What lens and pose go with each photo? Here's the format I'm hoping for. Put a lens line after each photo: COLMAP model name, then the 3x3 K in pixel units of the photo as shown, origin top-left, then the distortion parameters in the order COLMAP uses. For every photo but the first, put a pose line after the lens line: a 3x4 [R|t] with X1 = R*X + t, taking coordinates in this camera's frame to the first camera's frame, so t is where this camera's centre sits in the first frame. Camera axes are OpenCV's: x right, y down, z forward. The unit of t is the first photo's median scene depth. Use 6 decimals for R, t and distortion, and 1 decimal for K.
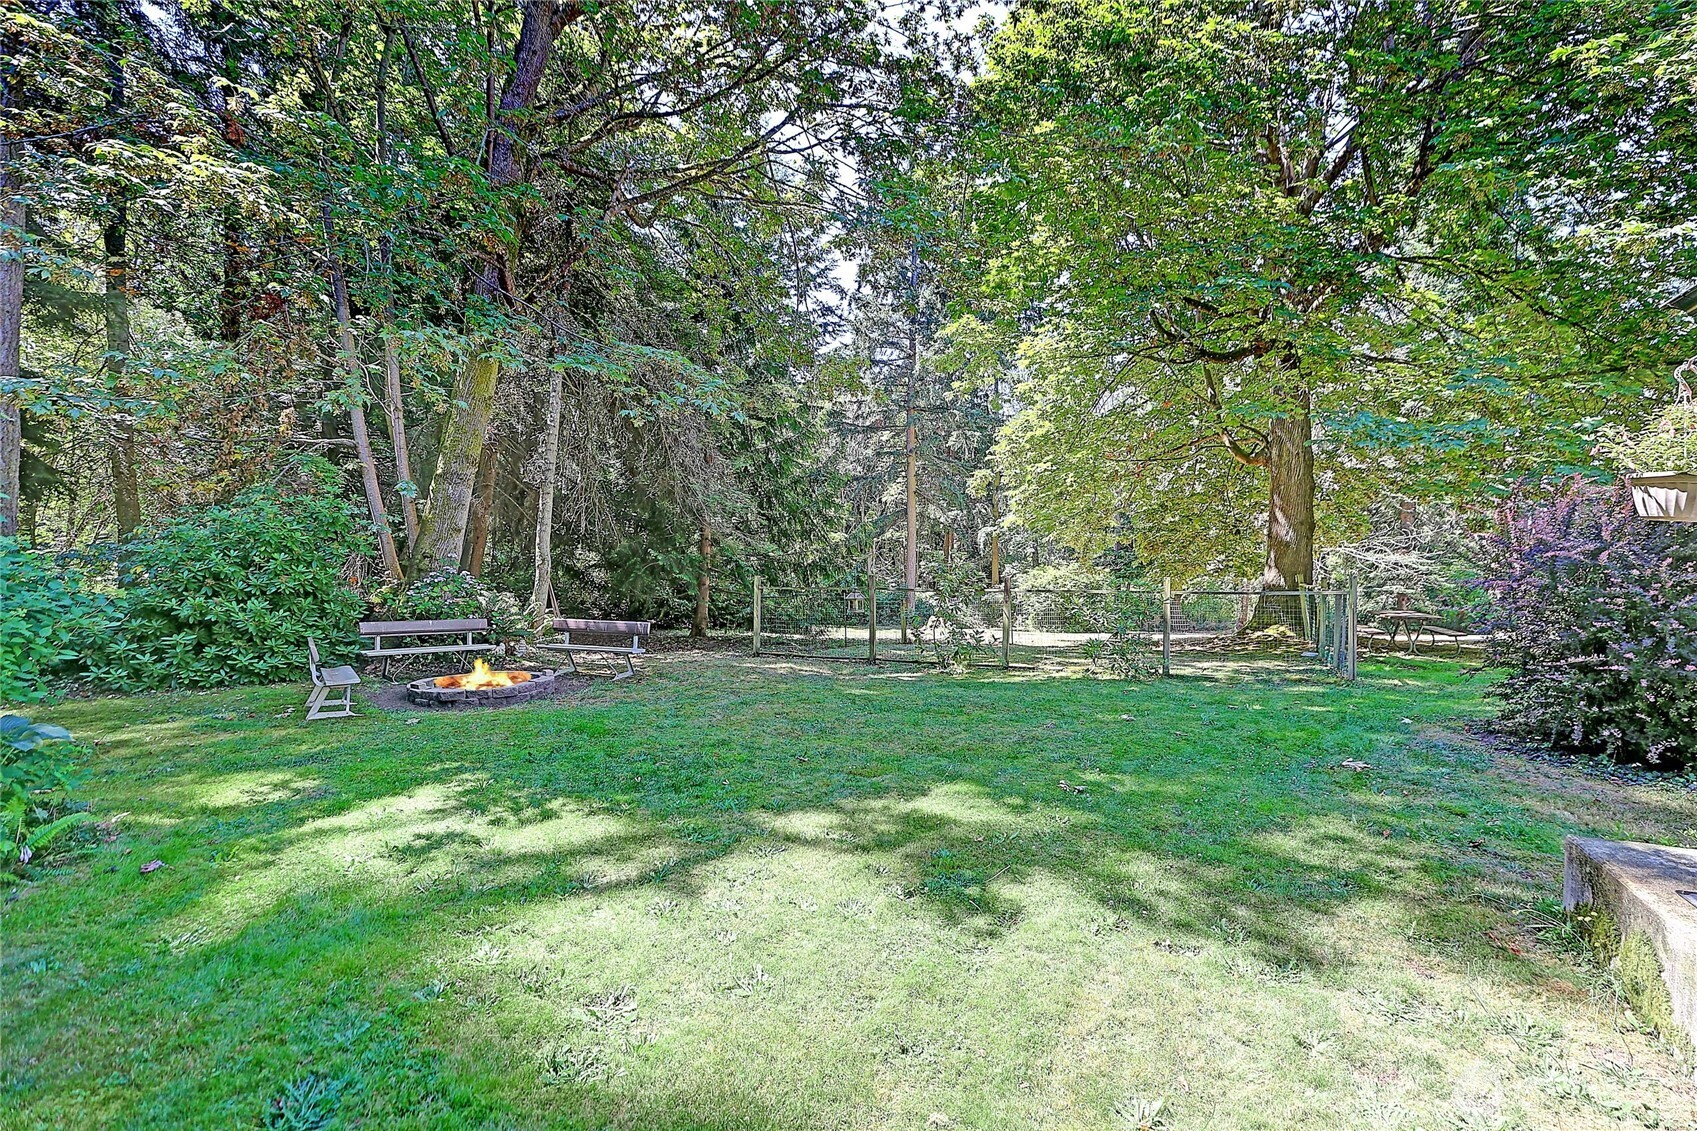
lens RADIAL K [[775.0, 0, 848.5], [0, 775.0, 565.5], [0, 0, 1]] dist [-0.043112, -0.000005]
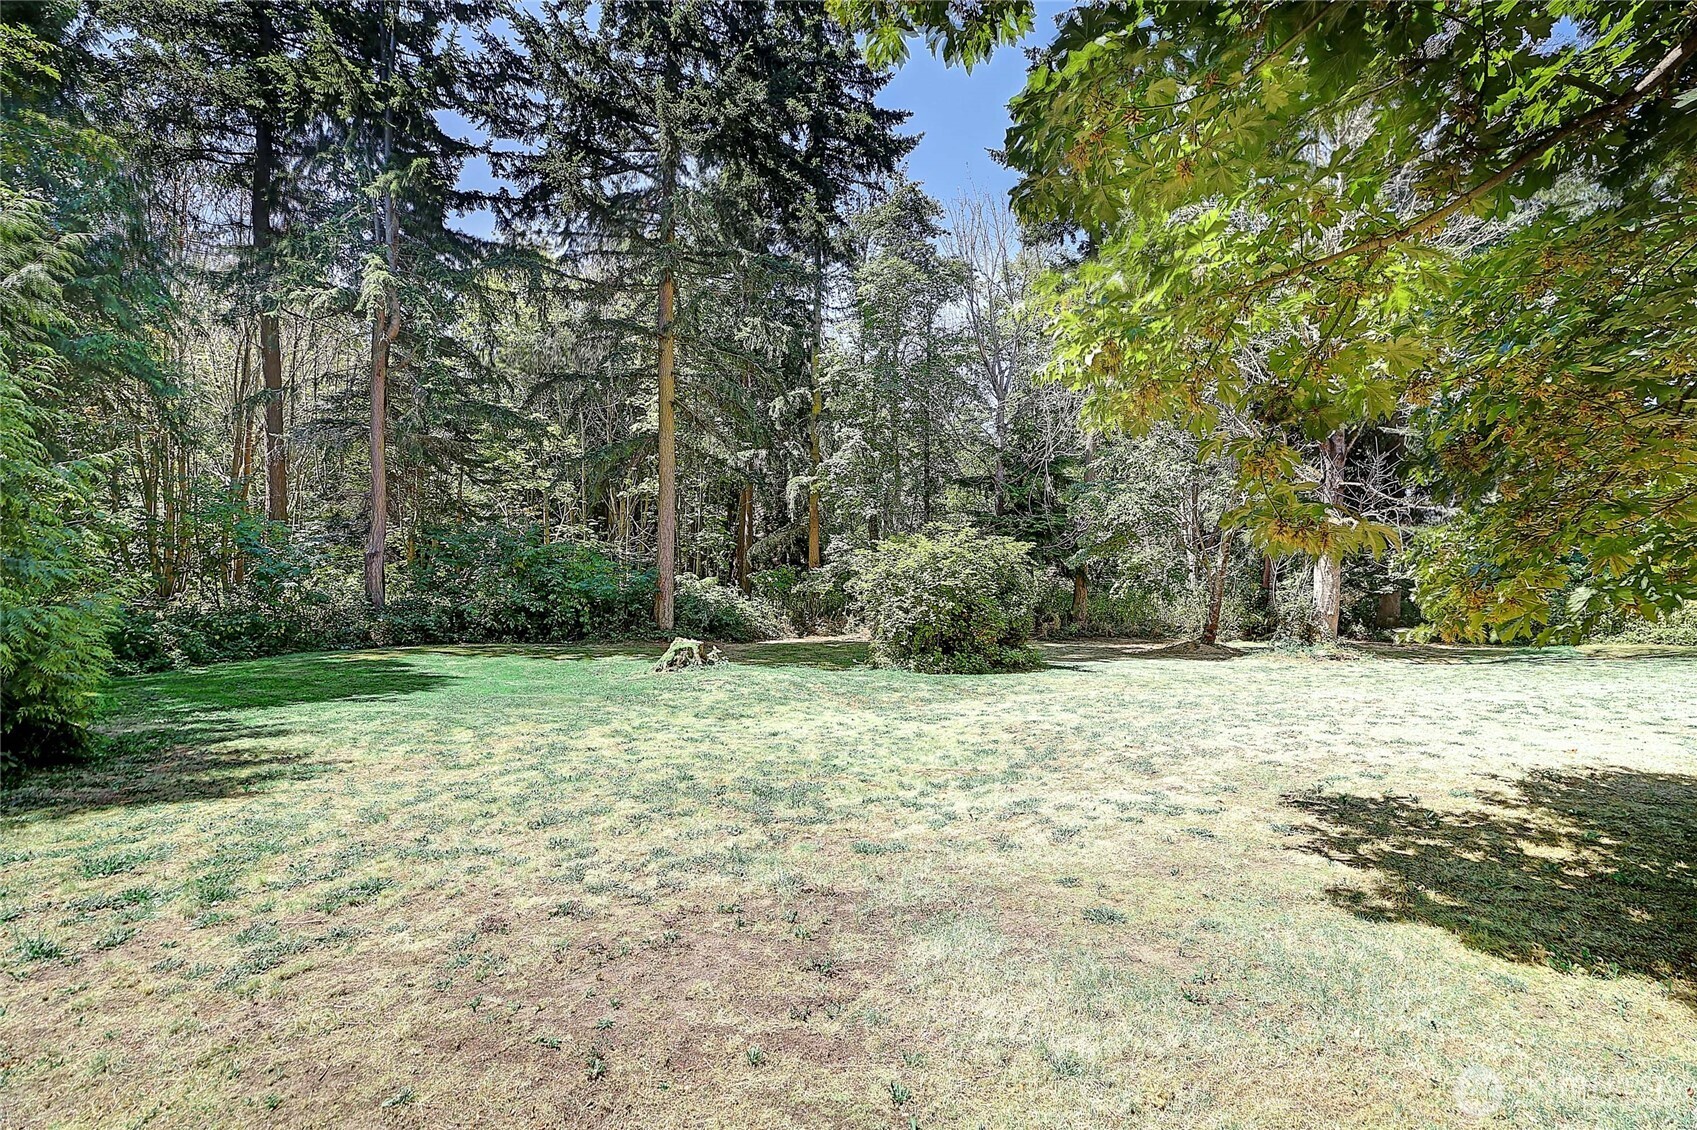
lens RADIAL K [[775.0, 0, 848.5], [0, 775.0, 565.0], [0, 0, 1]] dist [-0.043112, -0.000005]
pose [[0.974315, 0.000513, 0.225190, 0.076212], [-0.006119, 0.999688, 0.024197, 0.006588], [-0.225107, -0.024954, 0.974014, 0.384350]]
